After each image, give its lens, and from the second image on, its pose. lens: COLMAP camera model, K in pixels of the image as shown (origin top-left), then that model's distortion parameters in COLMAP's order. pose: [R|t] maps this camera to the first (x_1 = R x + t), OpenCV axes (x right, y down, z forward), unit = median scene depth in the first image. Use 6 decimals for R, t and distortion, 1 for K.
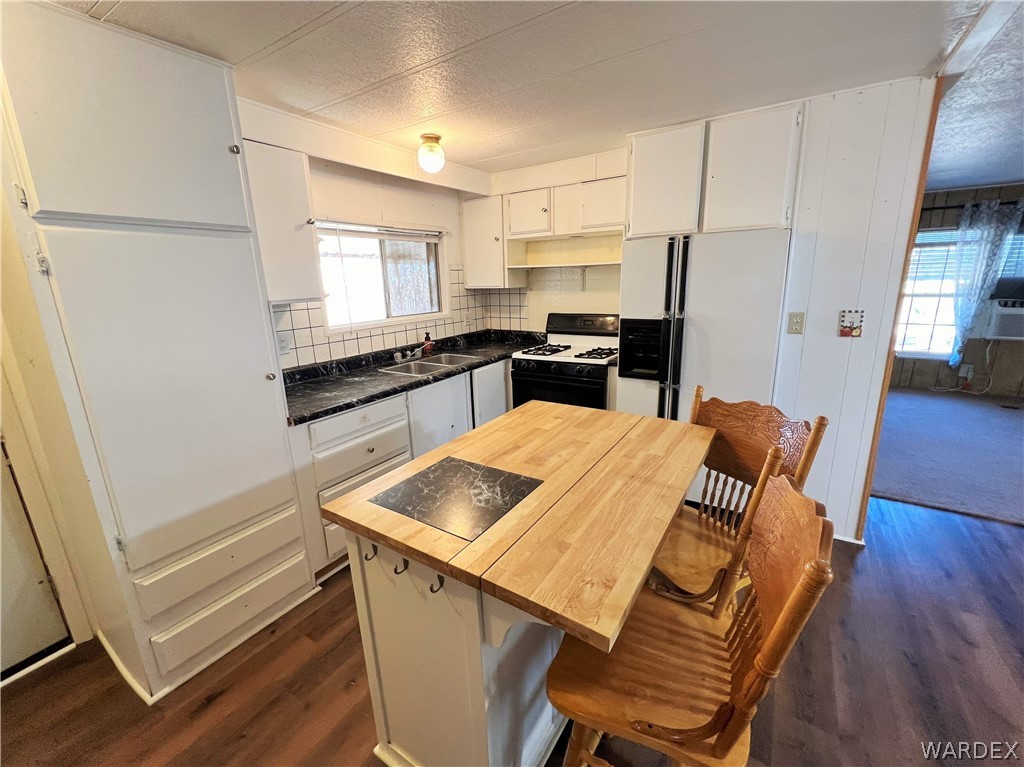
lens RADIAL K [[426.4, 0, 511.9], [0, 426.4, 380.8], [0, 0, 1]] dist [0.000810, 0.000296]
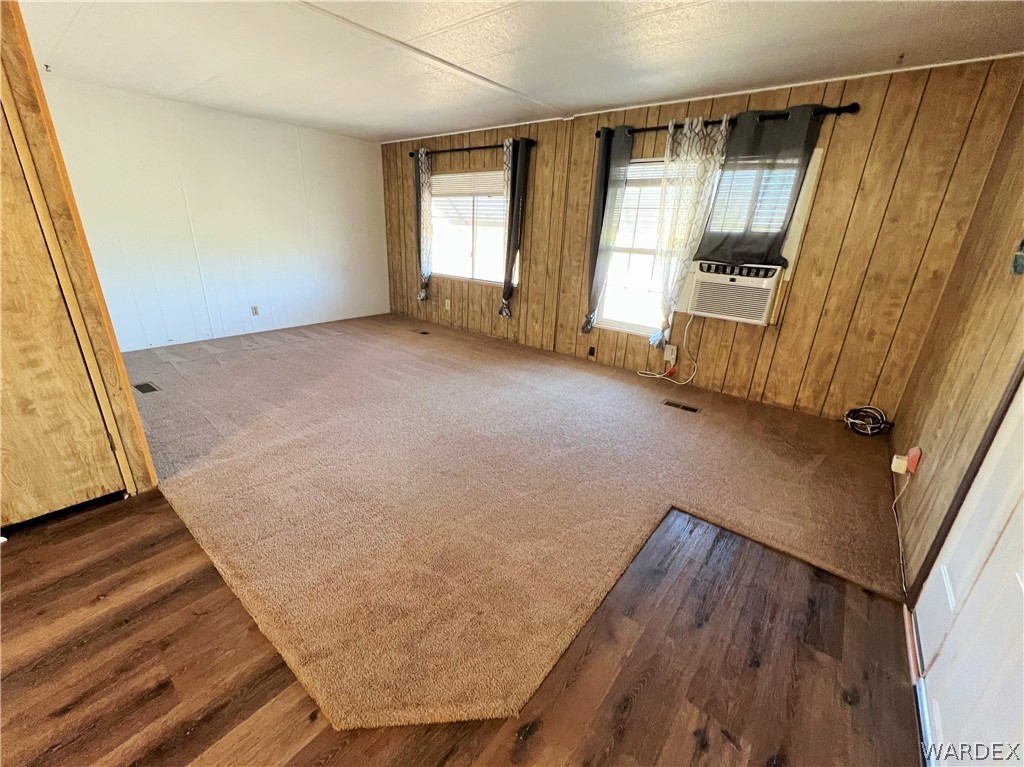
lens RADIAL K [[419.3, 0, 512.0], [0, 419.3, 383.5], [0, 0, 1]] dist [0.001914, 0.000162]
pose [[0.992572, 0.098531, -0.071367, 1.336495], [-0.089226, 0.988319, 0.123551, -0.060166], [0.082707, -0.116266, 0.989769, 0.329304]]
